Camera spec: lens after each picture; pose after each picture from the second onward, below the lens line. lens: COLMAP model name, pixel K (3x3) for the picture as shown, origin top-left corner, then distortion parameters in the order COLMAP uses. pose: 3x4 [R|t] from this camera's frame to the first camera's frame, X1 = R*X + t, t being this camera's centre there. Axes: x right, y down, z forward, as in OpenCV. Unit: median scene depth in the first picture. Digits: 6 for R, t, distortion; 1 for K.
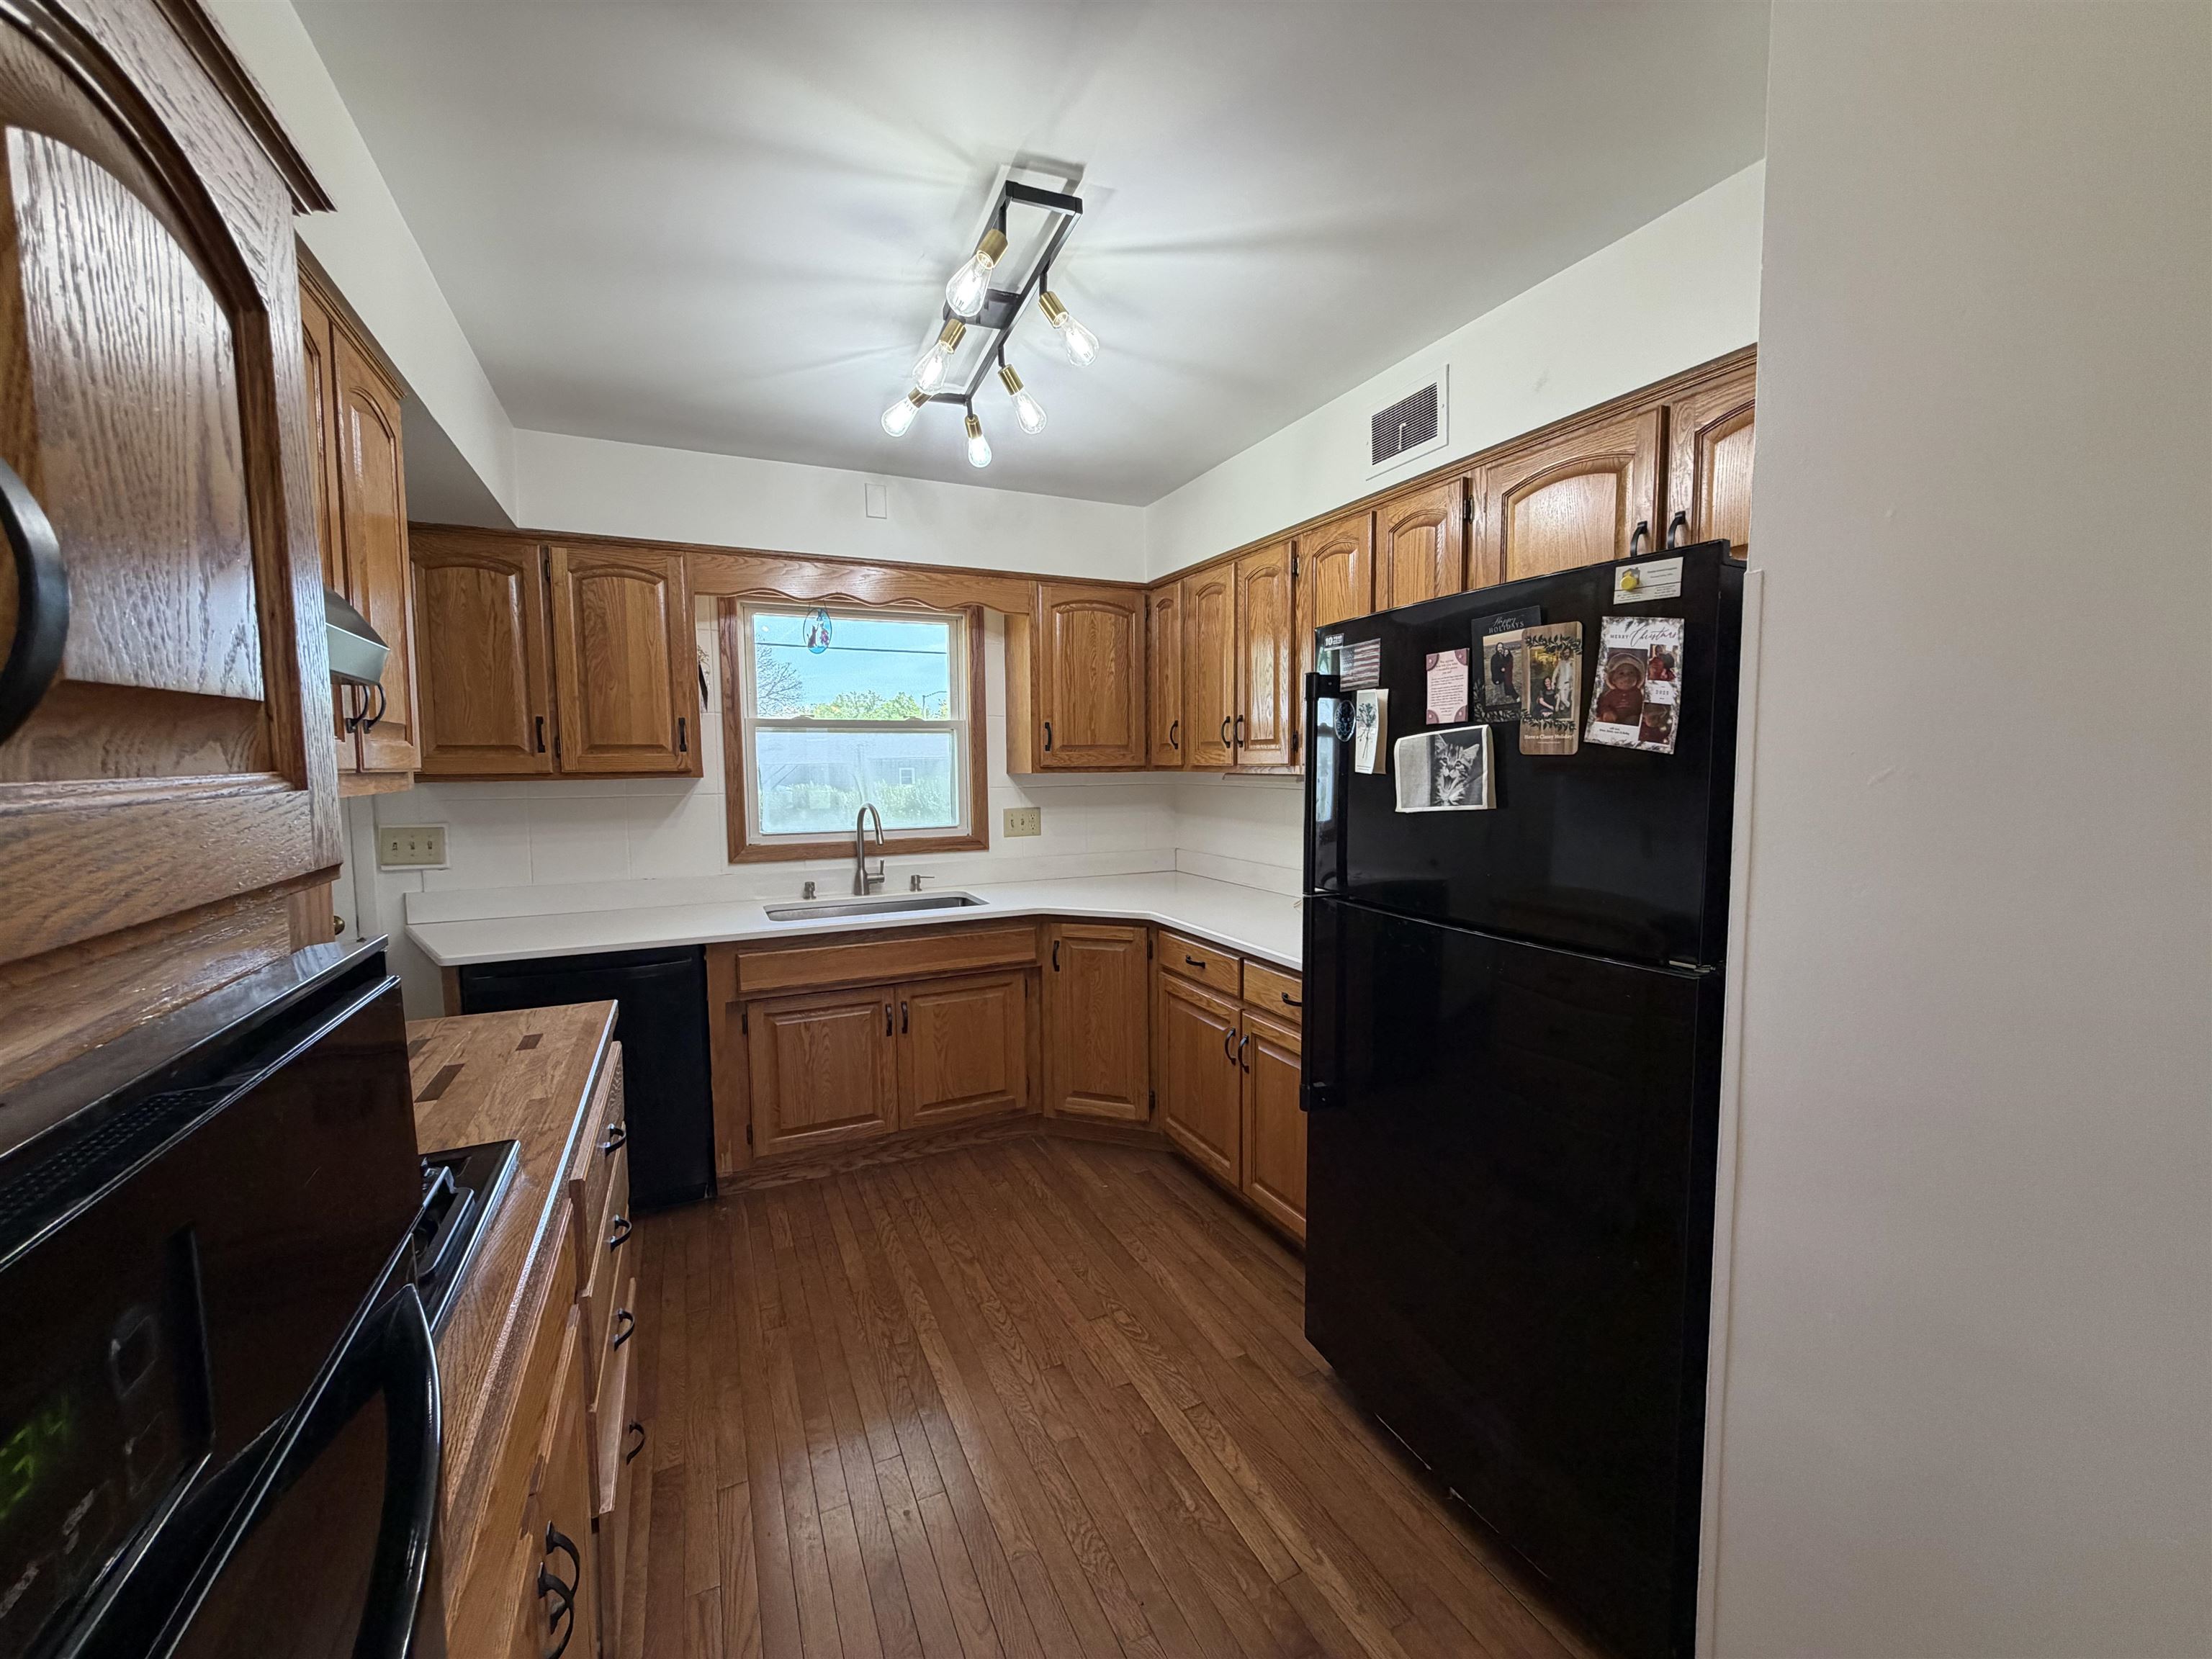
lens RADIAL K [[886.2, 0, 1107.1], [0, 886.2, 830.9], [0, 0, 1]] dist [0.002109, 0.000109]
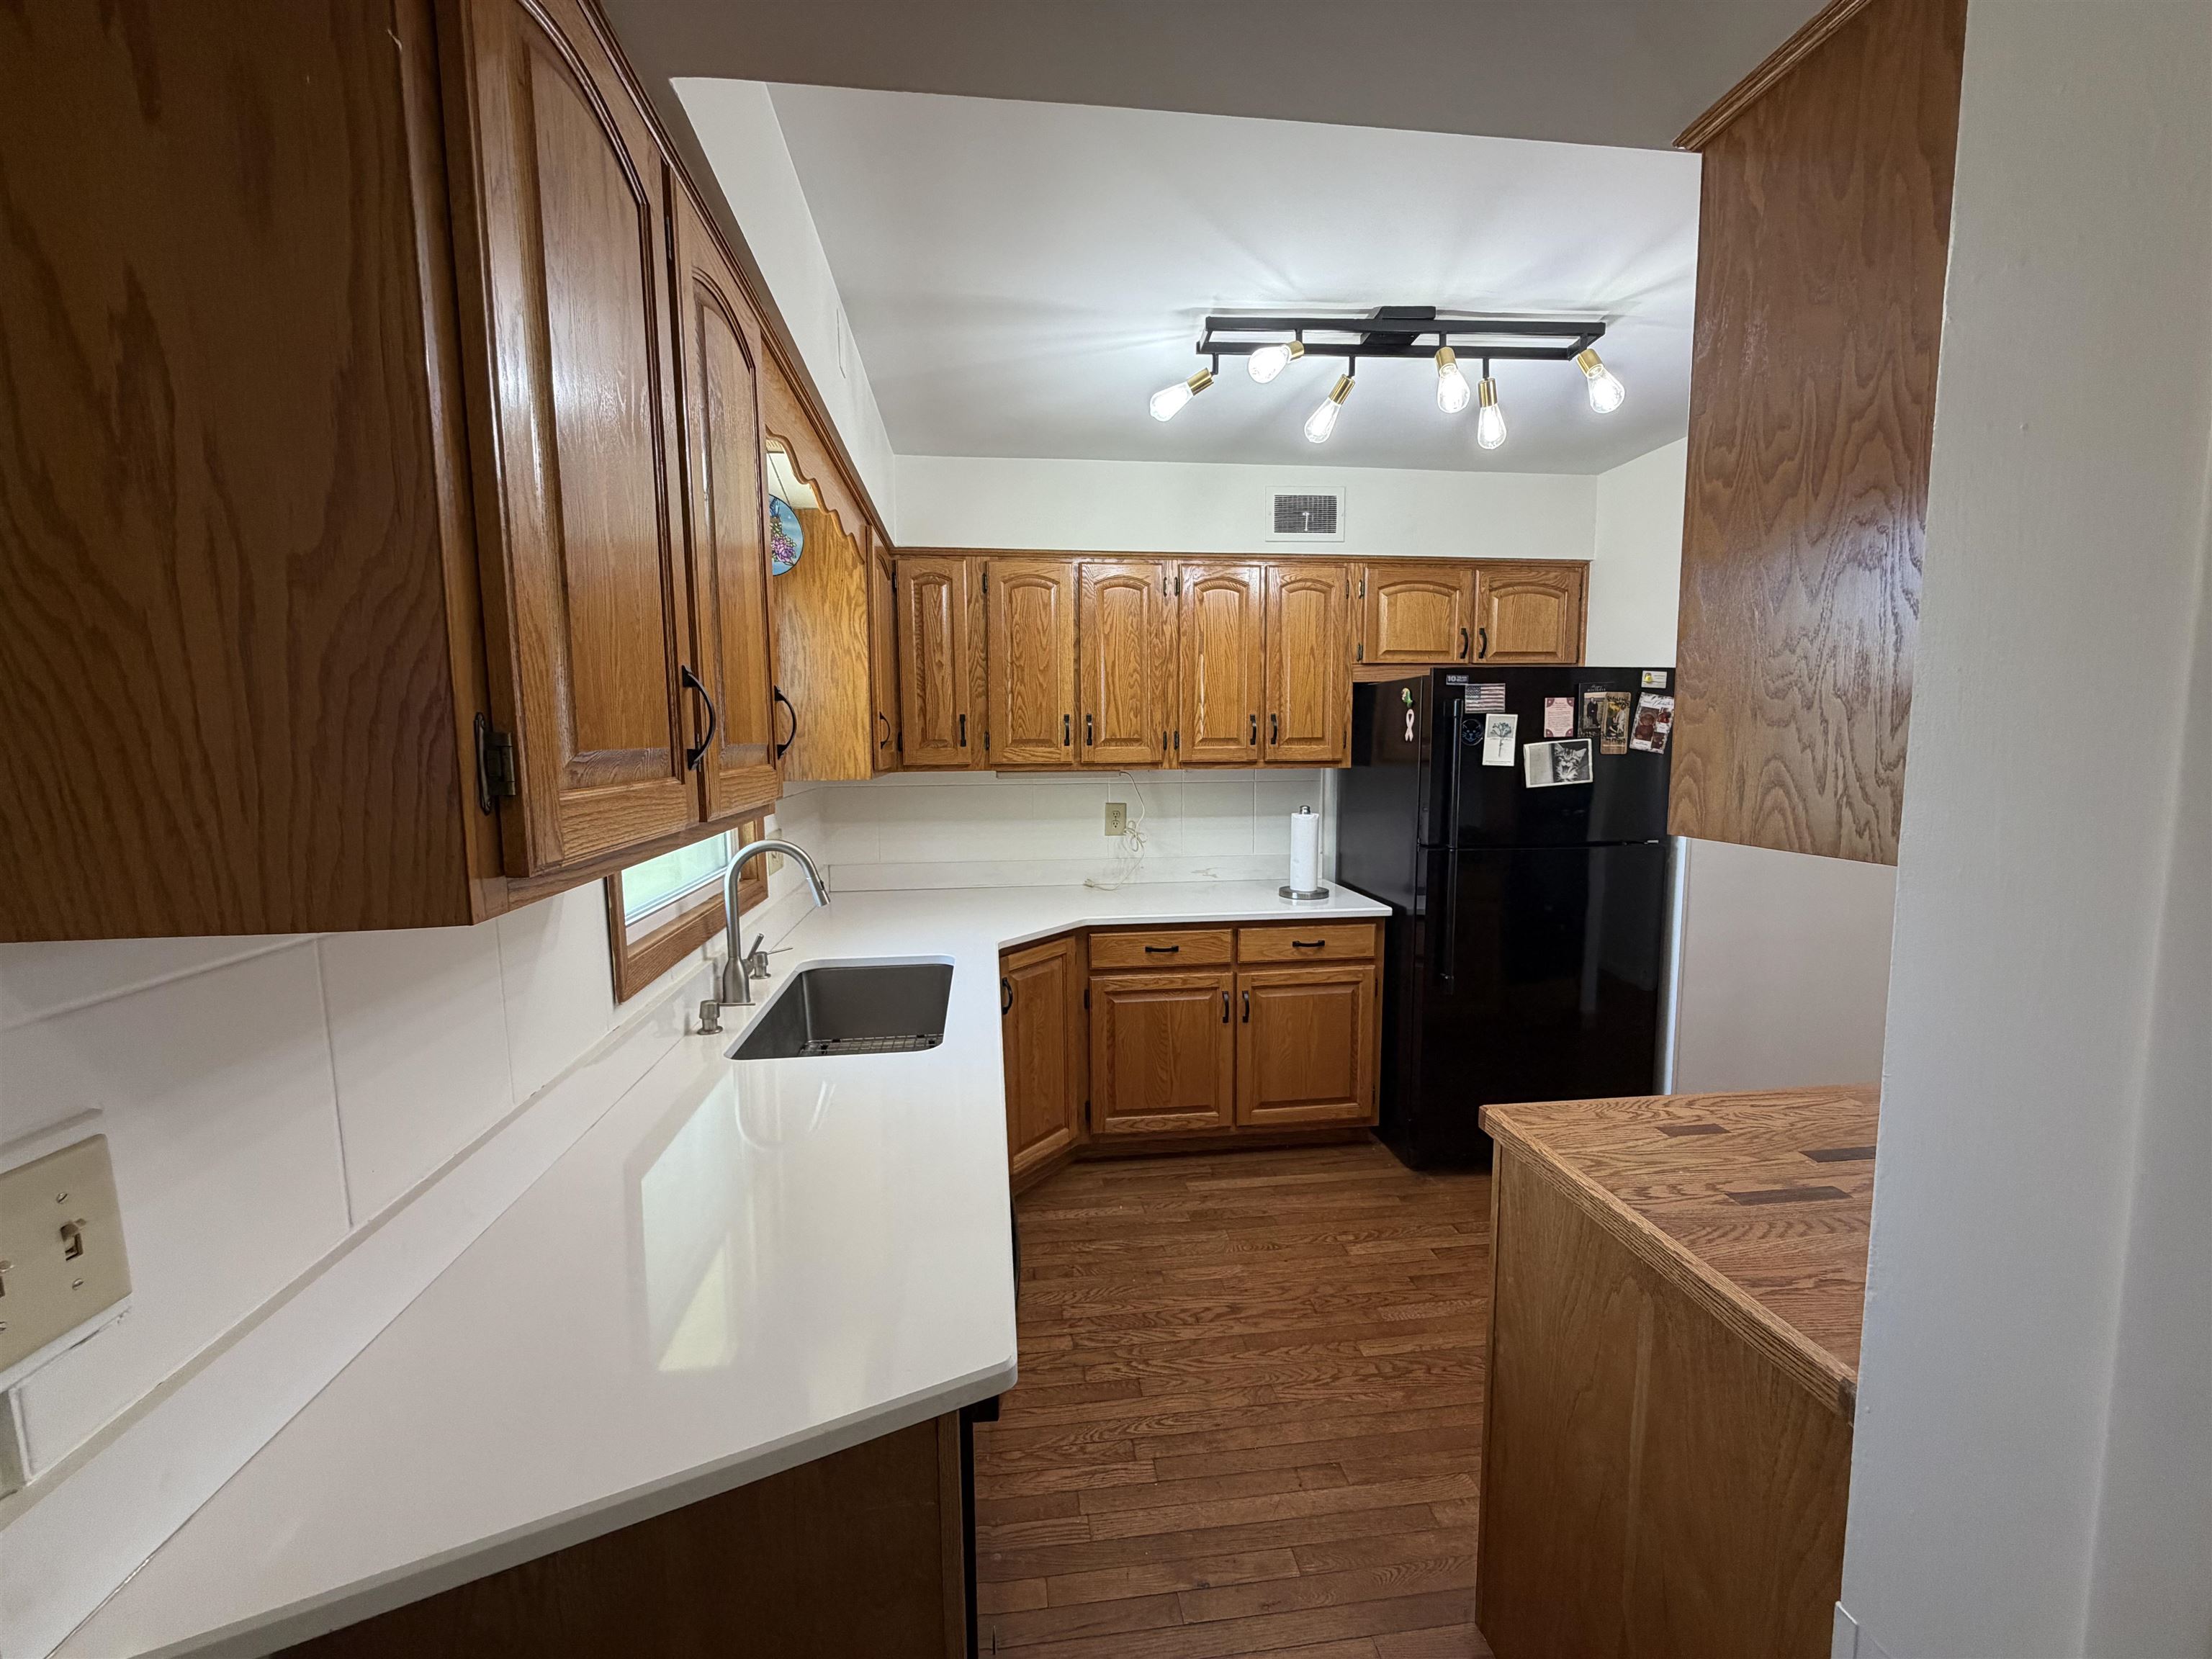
lens RADIAL K [[886.2, 0, 1098.5], [0, 886.2, 830.2], [0, 0, 1]] dist [0.002109, 0.000109]
pose [[0.308254, -0.096578, 0.946389, -1.691924], [0.080687, 0.993903, 0.075146, -0.147213], [-0.947876, 0.053197, 0.314167, 1.361491]]
